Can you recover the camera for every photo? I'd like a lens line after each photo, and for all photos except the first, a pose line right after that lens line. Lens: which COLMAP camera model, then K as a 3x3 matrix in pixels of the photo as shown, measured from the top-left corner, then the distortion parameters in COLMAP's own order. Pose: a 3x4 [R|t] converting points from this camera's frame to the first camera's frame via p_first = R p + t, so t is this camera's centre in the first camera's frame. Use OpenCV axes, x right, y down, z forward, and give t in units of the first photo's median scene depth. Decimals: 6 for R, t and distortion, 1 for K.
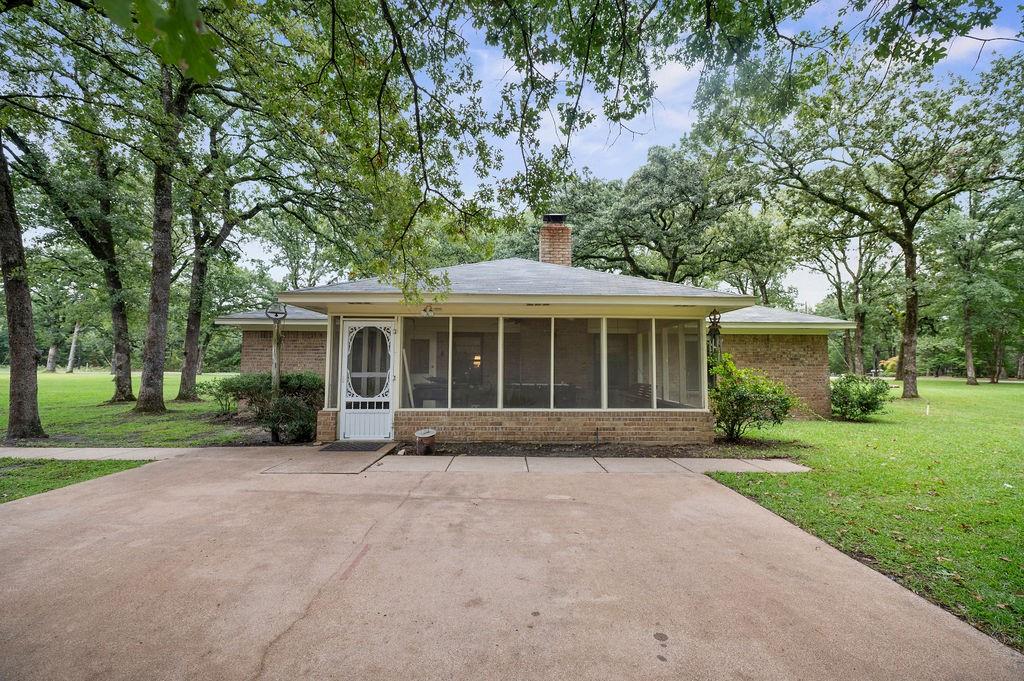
lens RADIAL K [[405.4, 0, 512.0], [0, 405.4, 340.5], [0, 0, 1]] dist [-0.021482, -0.000017]
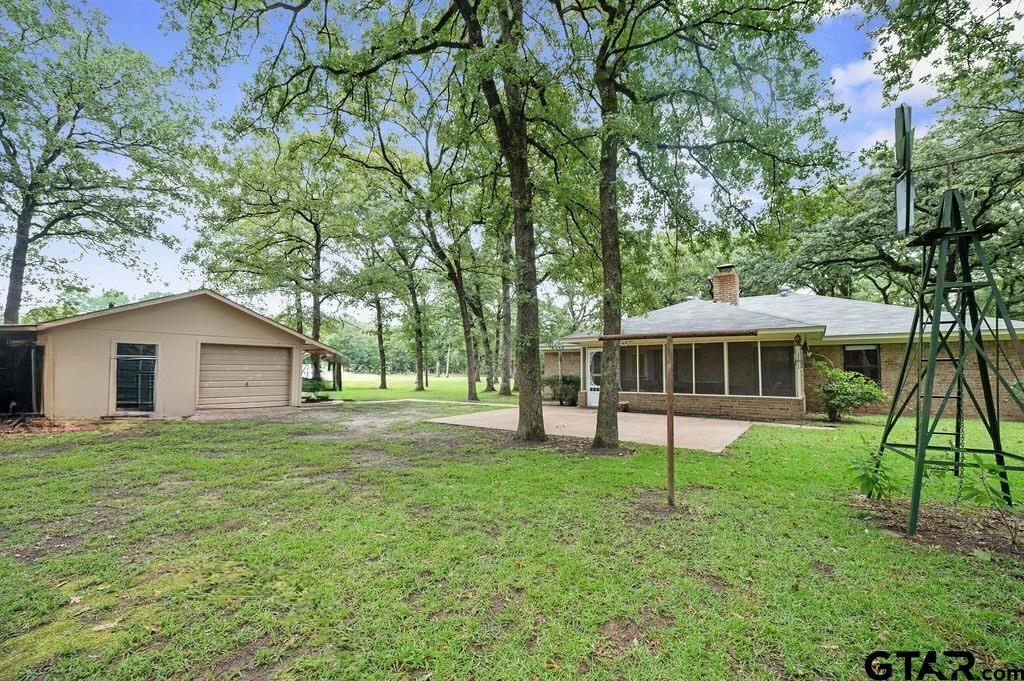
lens RADIAL K [[411.7, 0, 514.3], [0, 411.7, 340.2], [0, 0, 1]] dist [-0.000186, 0.000094]
pose [[0.799492, -0.047560, -0.598791, 0.315571], [0.037625, 0.998868, -0.029102, -0.026884], [0.599498, 0.000737, 0.800376, -0.529732]]
